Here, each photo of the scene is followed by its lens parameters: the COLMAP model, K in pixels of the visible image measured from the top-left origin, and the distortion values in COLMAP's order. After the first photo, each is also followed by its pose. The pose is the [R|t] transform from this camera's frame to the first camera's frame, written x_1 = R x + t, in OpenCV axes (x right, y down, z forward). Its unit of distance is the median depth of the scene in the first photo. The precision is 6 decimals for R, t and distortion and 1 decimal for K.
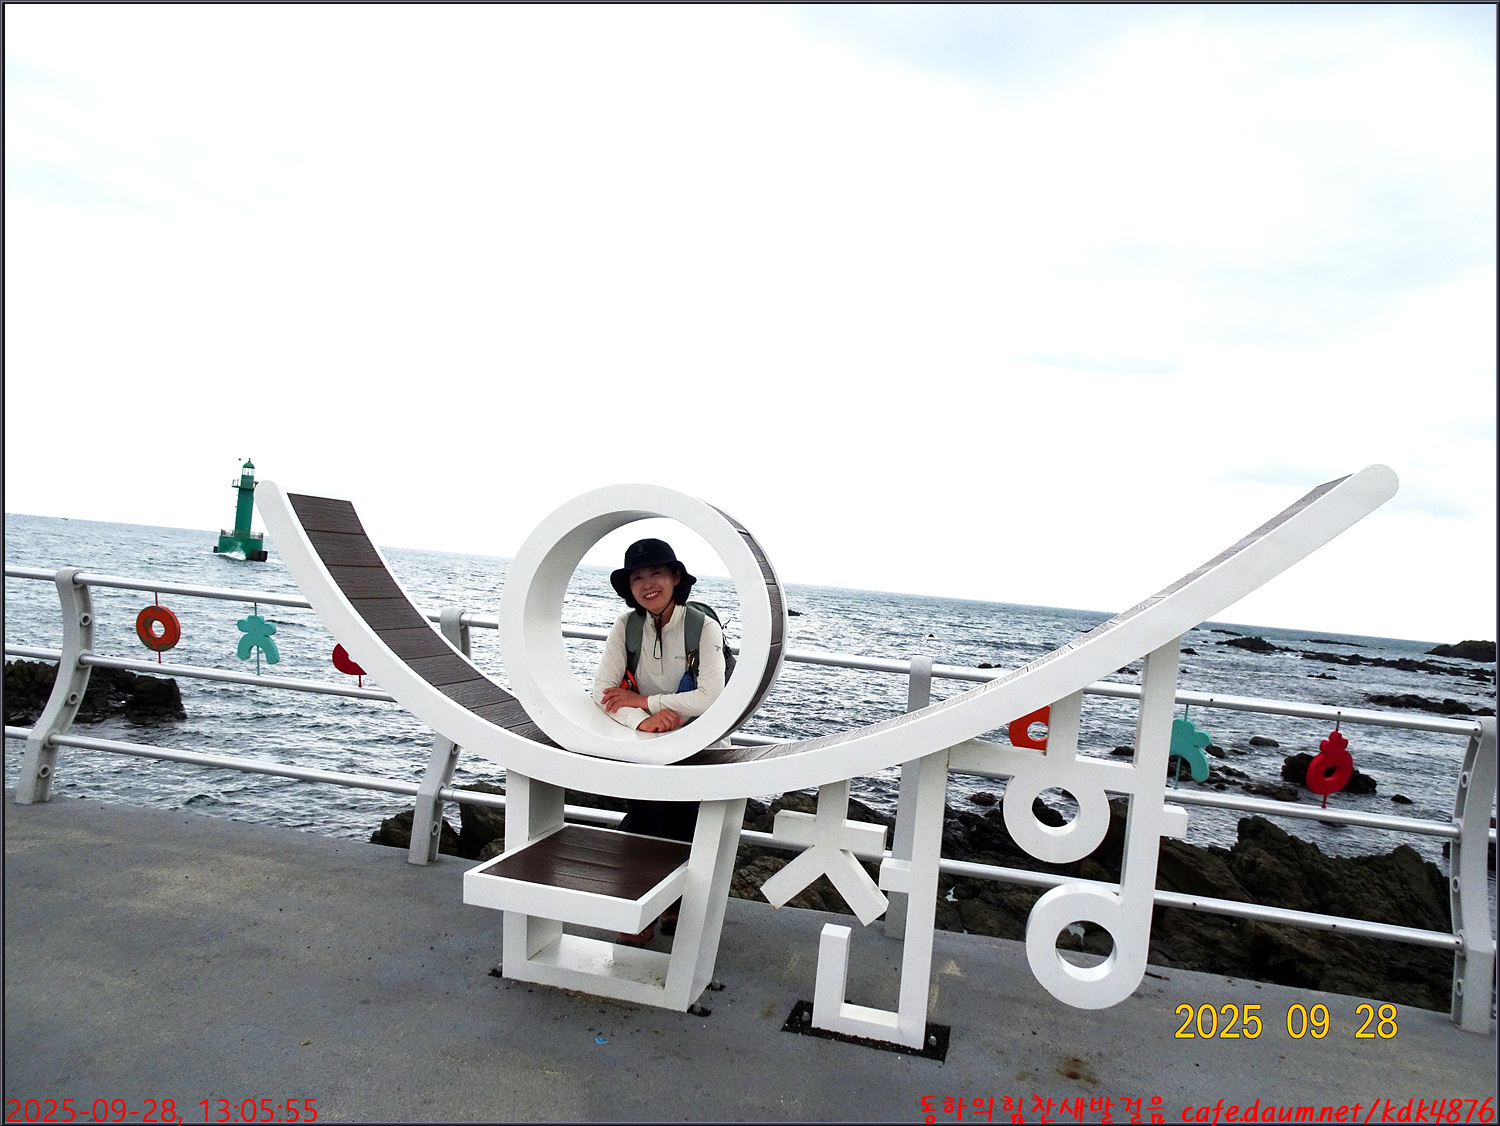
lens RADIAL K [[1061.7, 0, 758.4], [0, 1061.7, 565.4], [0, 0, 1]] dist [0.029120, -0.010418]
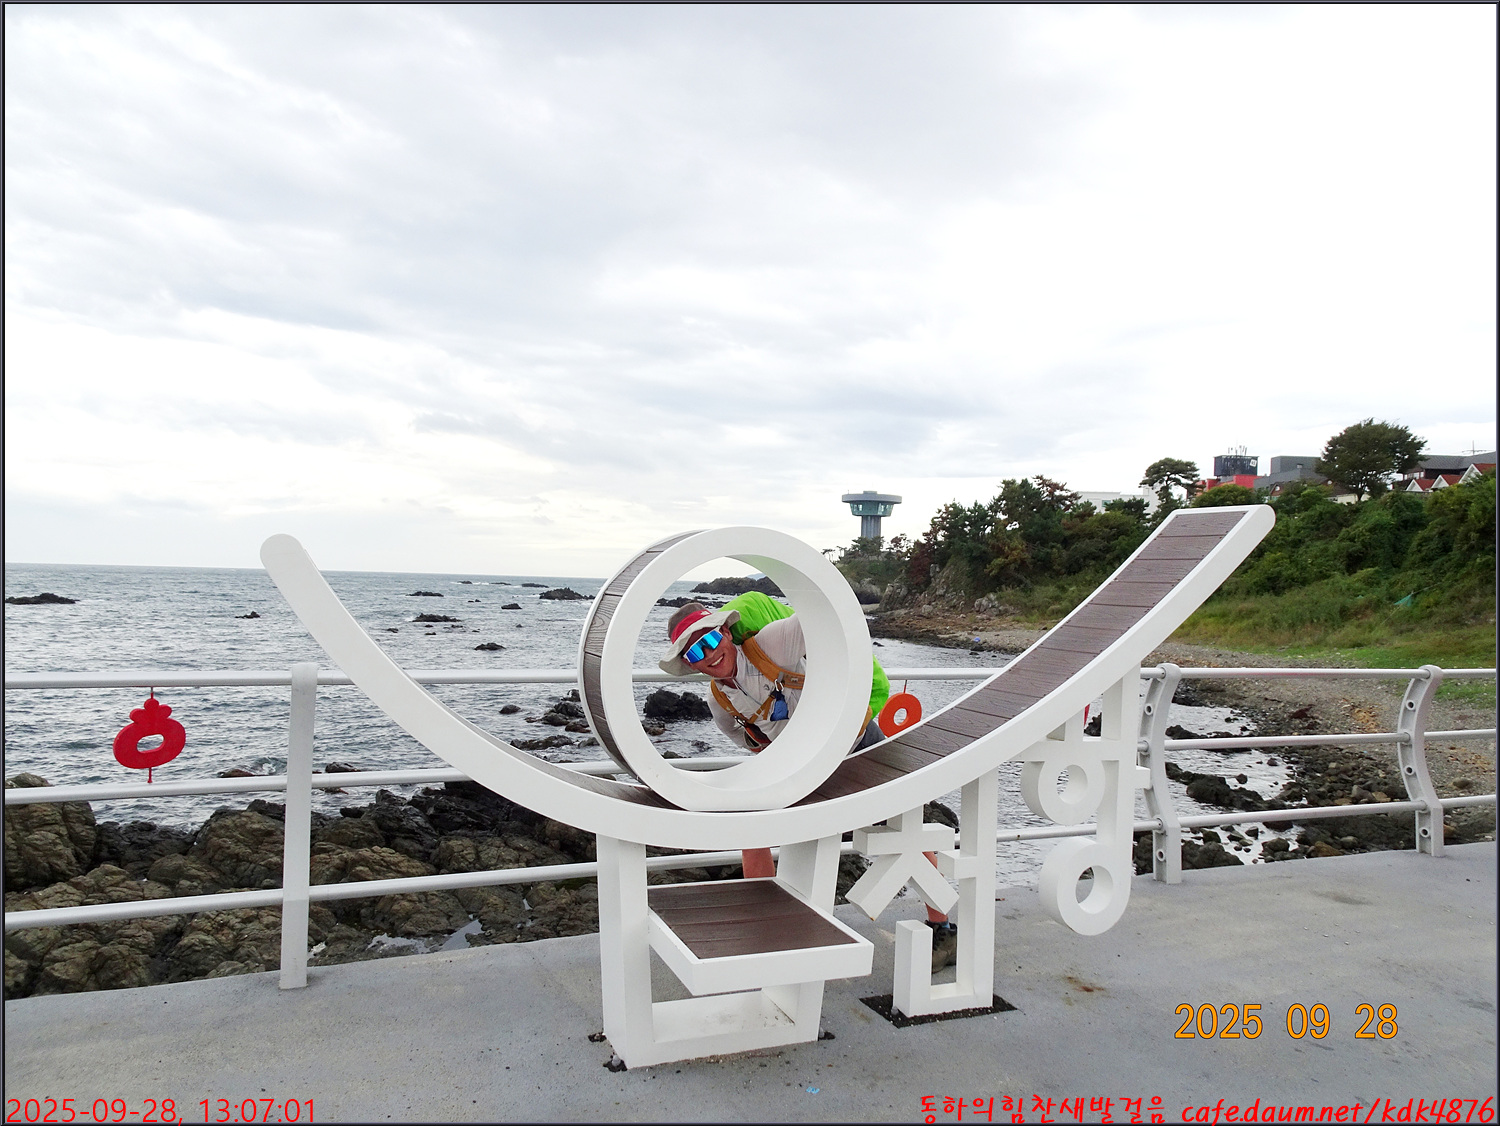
lens RADIAL K [[1061.7, 0, 758.8], [0, 1061.7, 576.1], [0, 0, 1]] dist [0.029120, -0.010418]
pose [[0.809116, -0.062624, 0.584302, -0.661168], [0.035360, 0.997692, 0.057966, -0.086447], [-0.586584, -0.026240, 0.809463, 0.204167]]
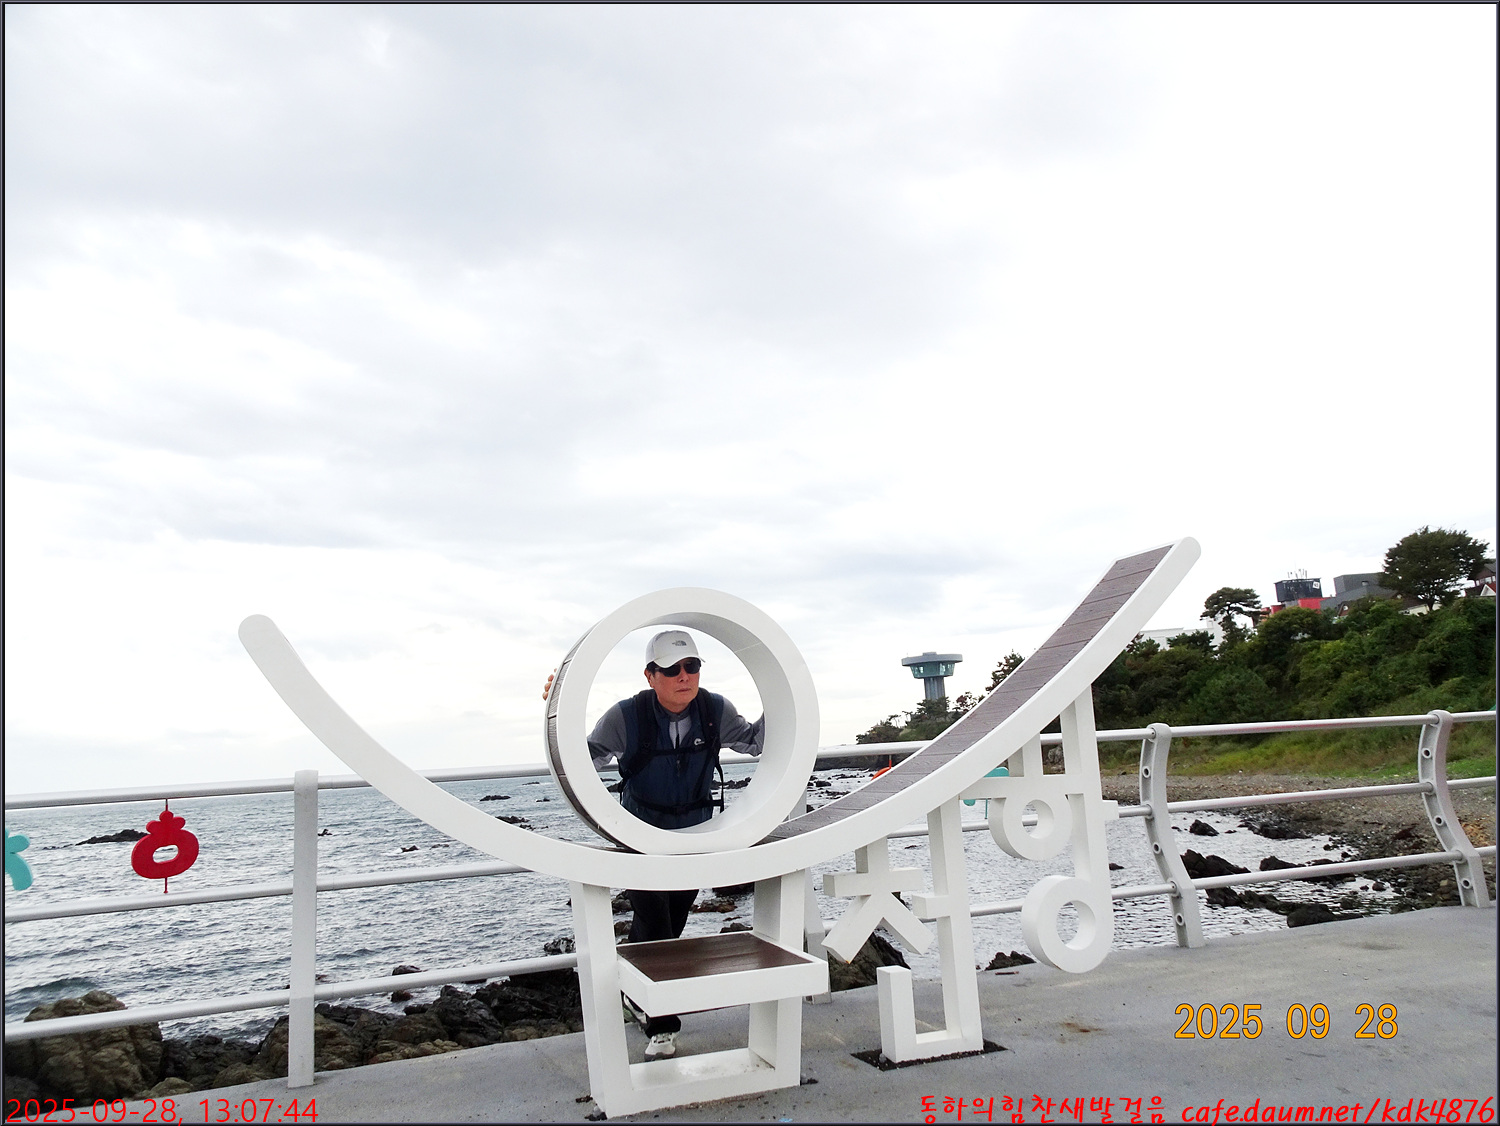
lens RADIAL K [[1061.7, 0, 757.2], [0, 1061.7, 578.1], [0, 0, 1]] dist [0.029120, -0.010418]
pose [[0.835821, -0.051542, 0.546577, -0.620818], [0.132094, 0.985216, -0.109091, 0.039091], [-0.532874, 0.163380, 0.830273, 0.075825]]
